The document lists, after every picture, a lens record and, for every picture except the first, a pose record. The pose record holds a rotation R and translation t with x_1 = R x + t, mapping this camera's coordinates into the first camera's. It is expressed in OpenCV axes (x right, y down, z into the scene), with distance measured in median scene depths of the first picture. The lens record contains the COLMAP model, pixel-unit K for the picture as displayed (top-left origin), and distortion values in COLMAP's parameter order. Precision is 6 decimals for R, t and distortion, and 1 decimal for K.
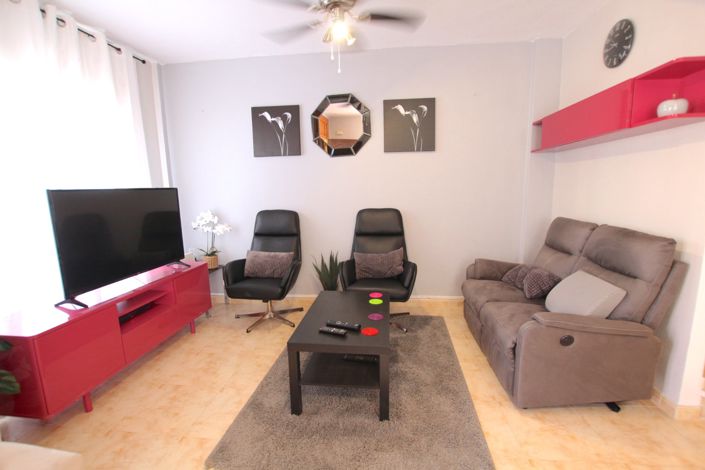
lens RADIAL K [[325.6, 0, 353.3], [0, 325.6, 240.2], [0, 0, 1]] dist [-0.025417, 0.000545]
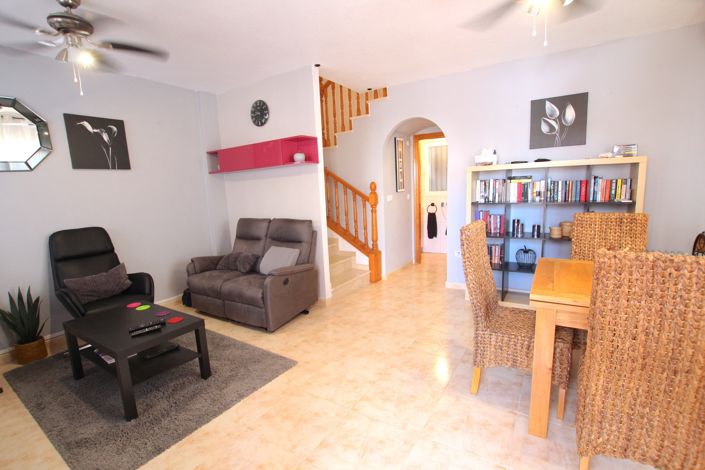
lens RADIAL K [[325.6, 0, 354.1], [0, 325.6, 238.4], [0, 0, 1]] dist [-0.025417, 0.000545]
pose [[0.441105, -0.140565, 0.886379, -0.565569], [0.181544, 0.981215, 0.065259, 0.019019], [-0.878902, 0.132131, 0.458337, -0.151921]]
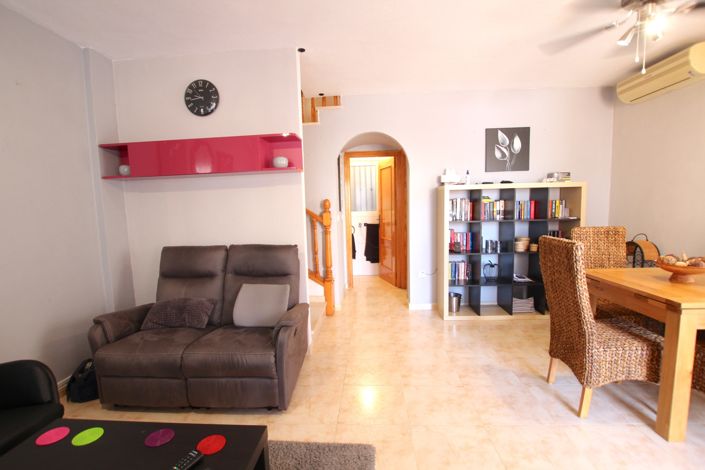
lens RADIAL K [[325.6, 0, 358.7], [0, 325.6, 239.9], [0, 0, 1]] dist [-0.025417, 0.000545]
pose [[-0.046309, -0.088030, 0.995041, -0.452693], [0.191569, 0.976838, 0.095335, -0.091360], [-0.980386, 0.195034, -0.028372, 0.543851]]
